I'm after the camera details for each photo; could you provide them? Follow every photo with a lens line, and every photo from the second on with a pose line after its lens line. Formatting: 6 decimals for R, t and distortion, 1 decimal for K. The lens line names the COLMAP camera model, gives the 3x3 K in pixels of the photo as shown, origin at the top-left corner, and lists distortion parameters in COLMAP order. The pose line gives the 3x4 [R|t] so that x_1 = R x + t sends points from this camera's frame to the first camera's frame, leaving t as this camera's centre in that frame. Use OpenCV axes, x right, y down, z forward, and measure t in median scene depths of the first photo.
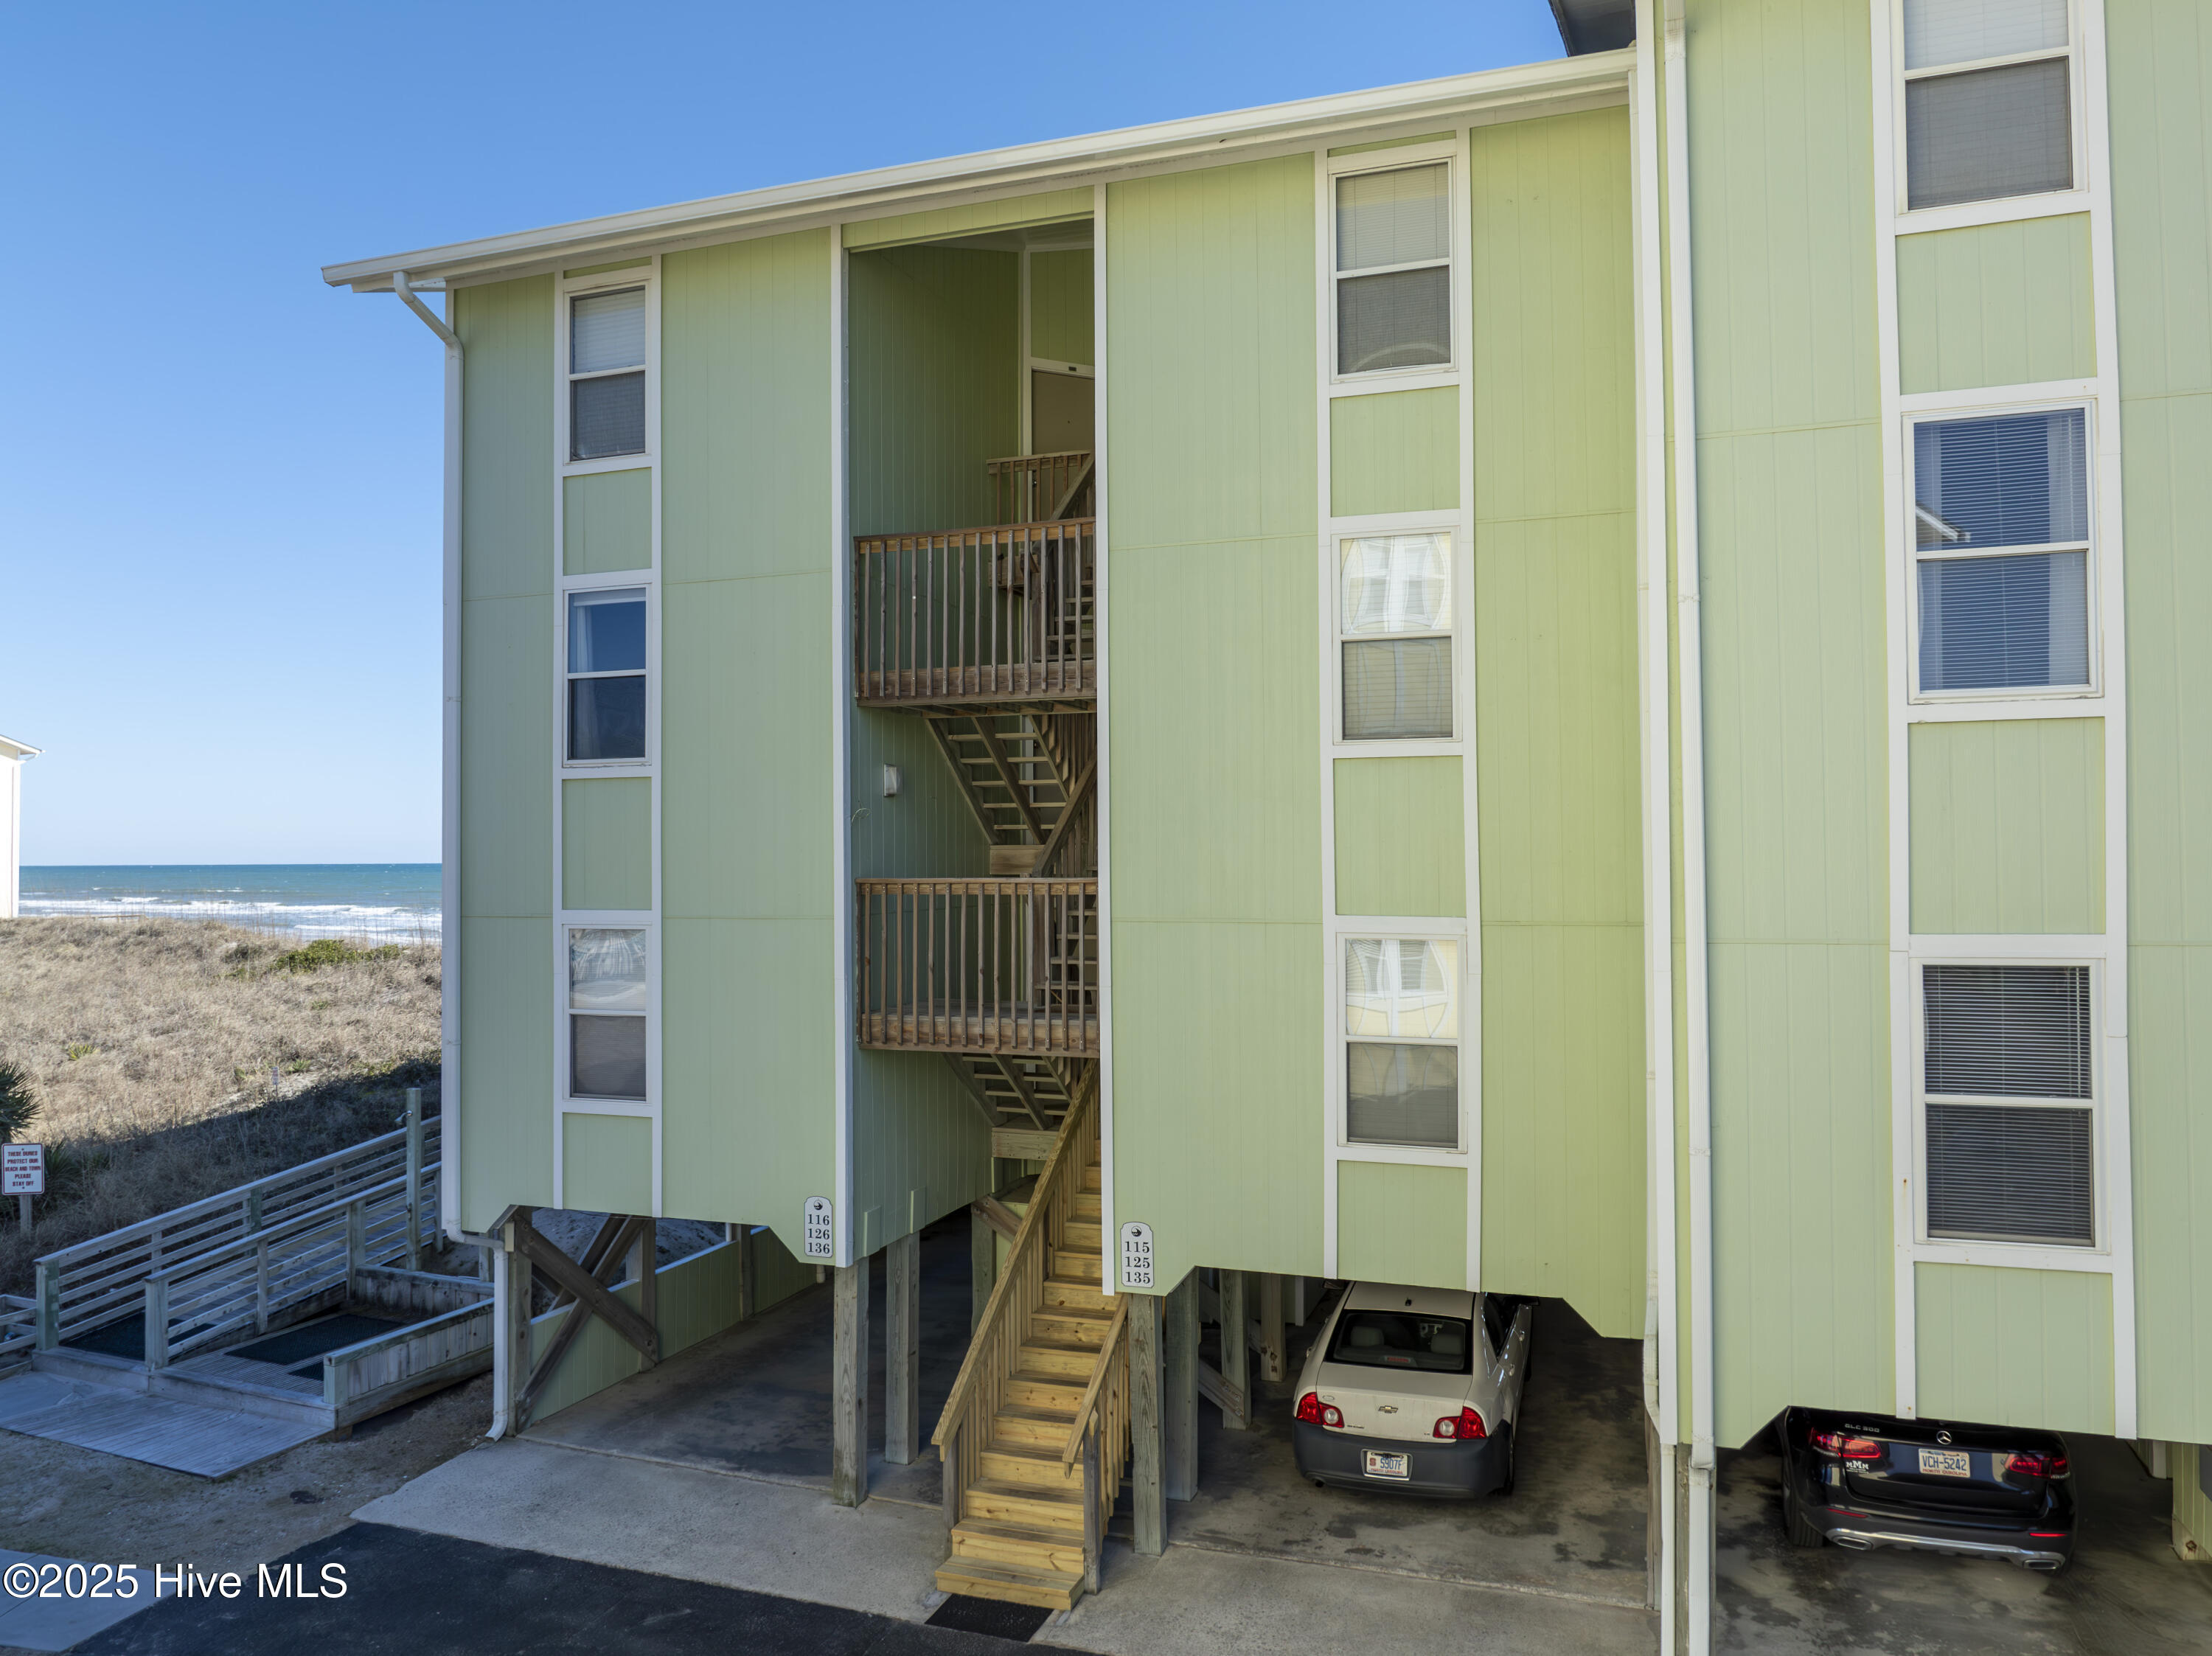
lens RADIAL K [[1566.1, 0, 1106.0], [0, 1566.1, 828.0], [0, 0, 1]] dist [-0.037941, 0.022373]
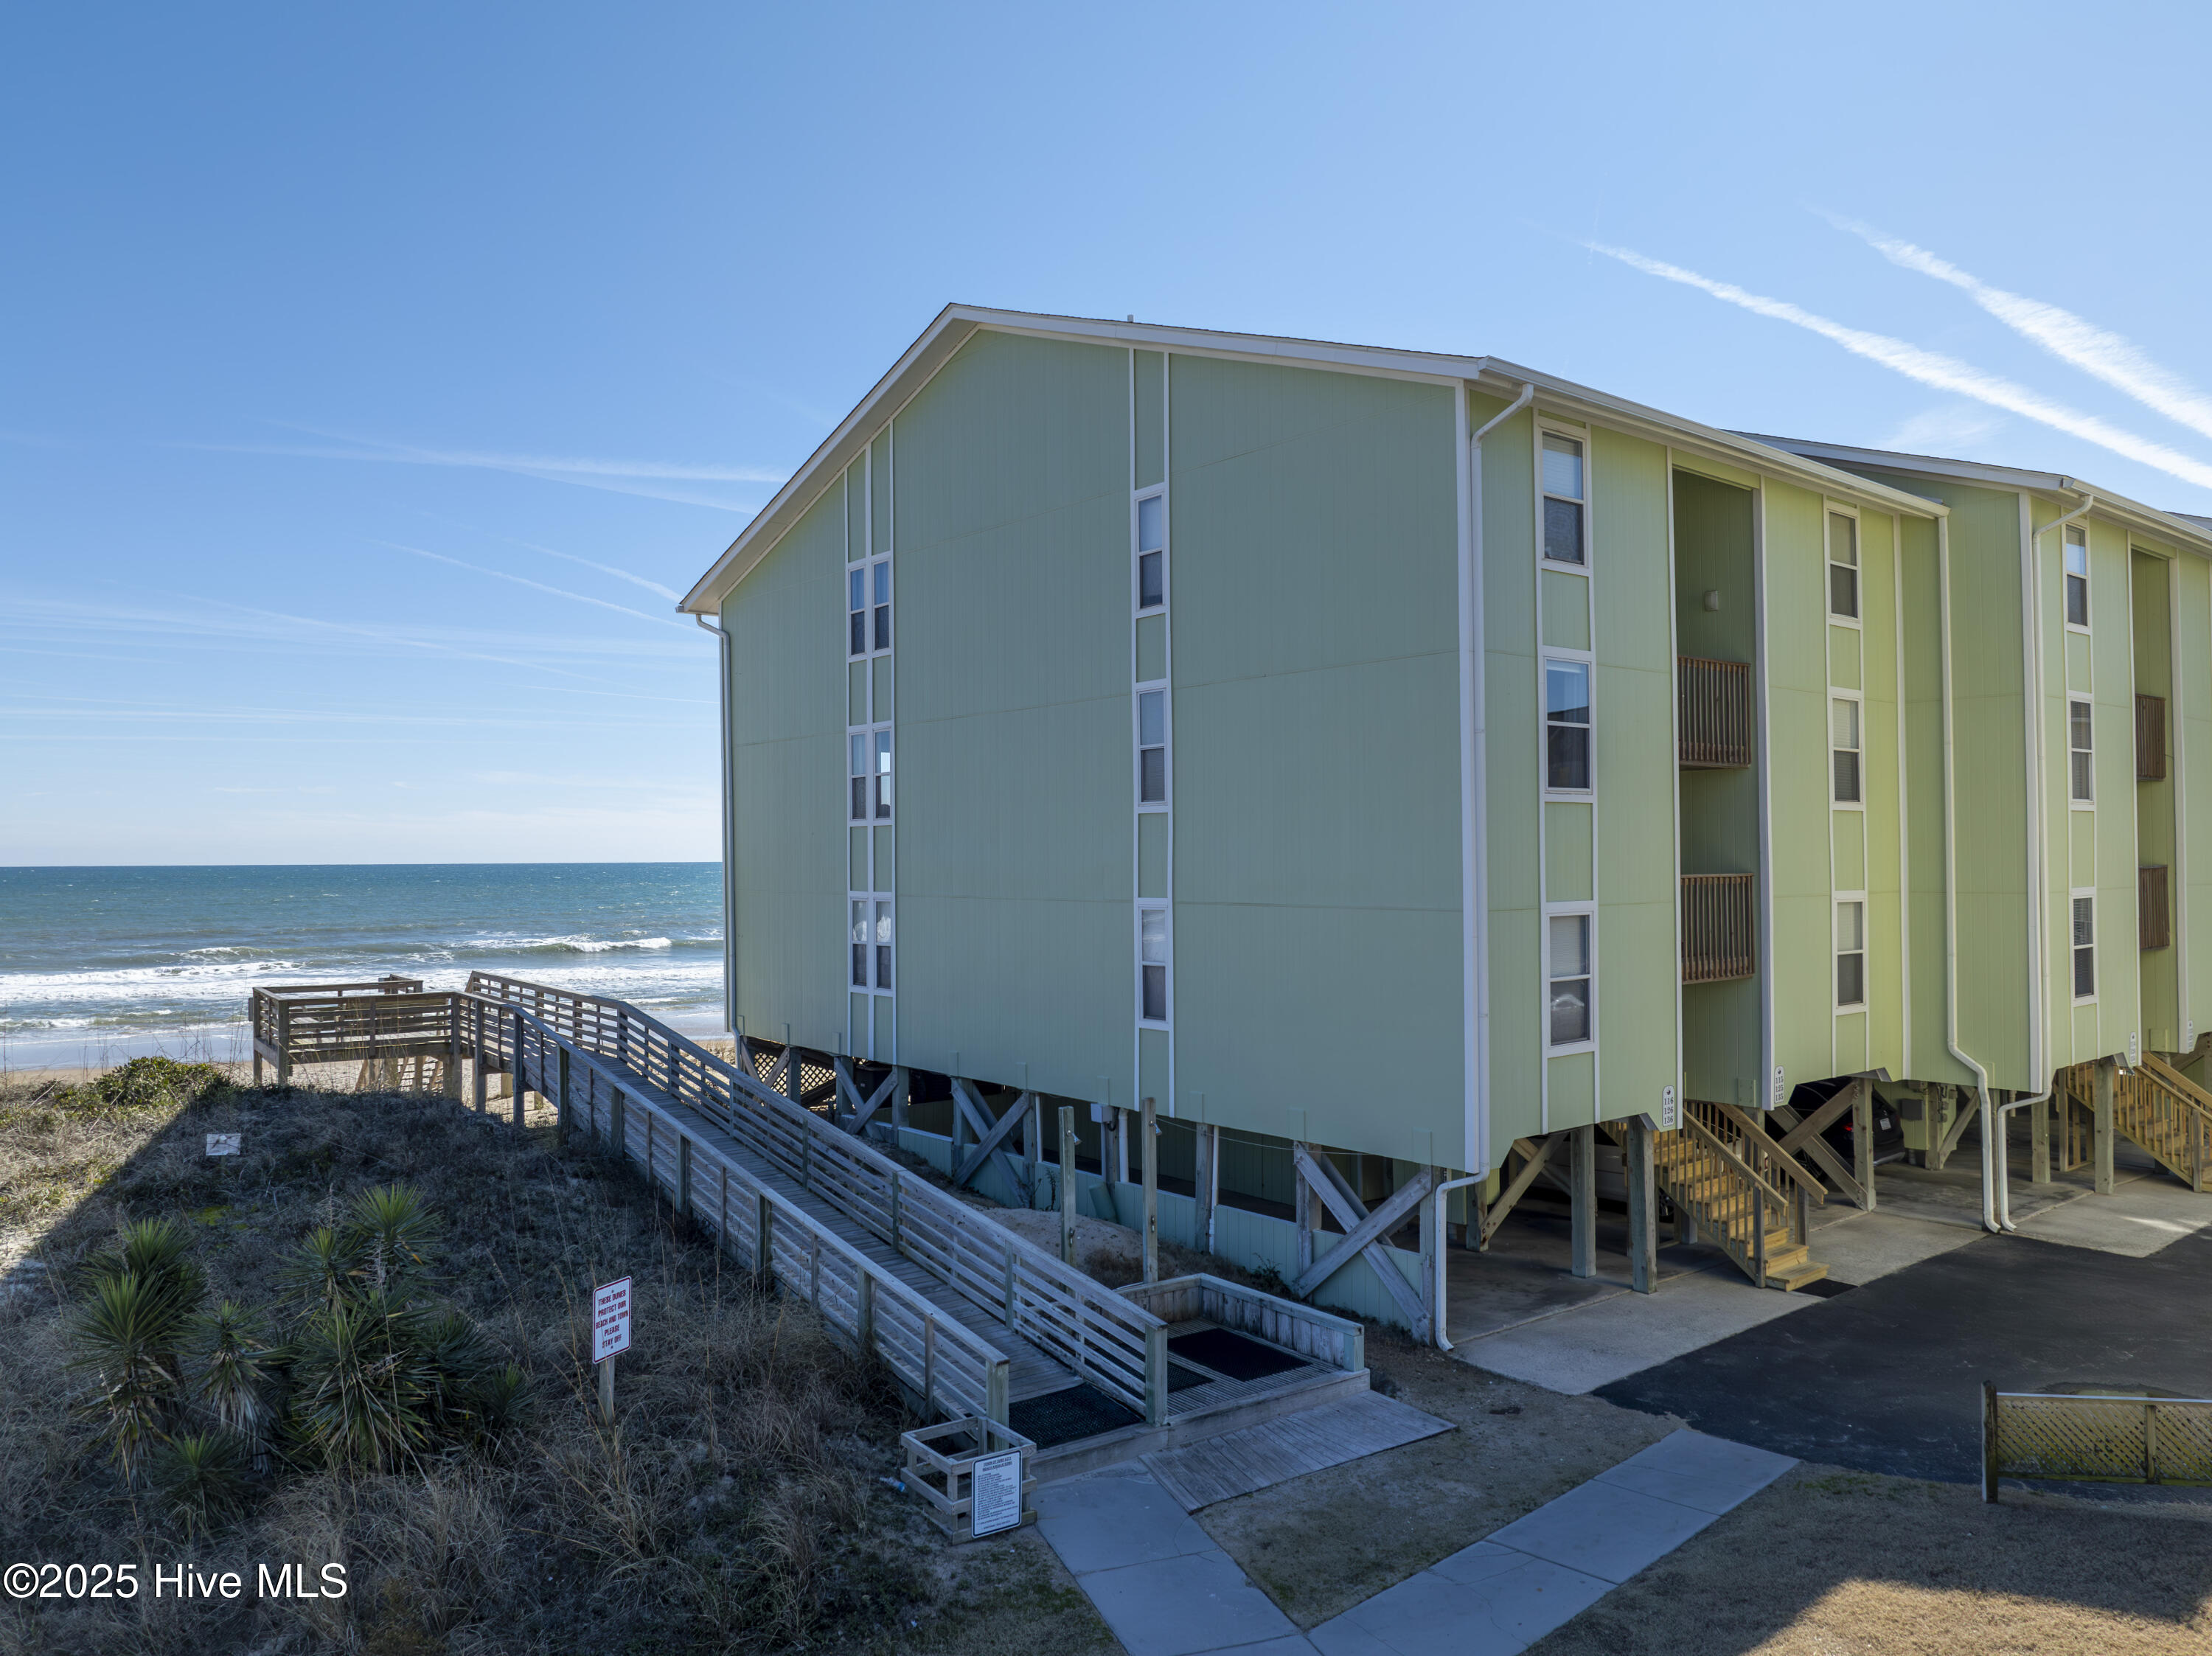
lens RADIAL K [[1560.0, 0, 1106.0], [0, 1560.0, 828.0], [0, 0, 1]] dist [-0.056150, 0.026863]
pose [[0.523720, 0.019995, 0.851656, -1.729405], [-0.010768, 0.999800, -0.016851, 0.017037], [-0.851822, -0.000346, 0.523831, 0.669002]]
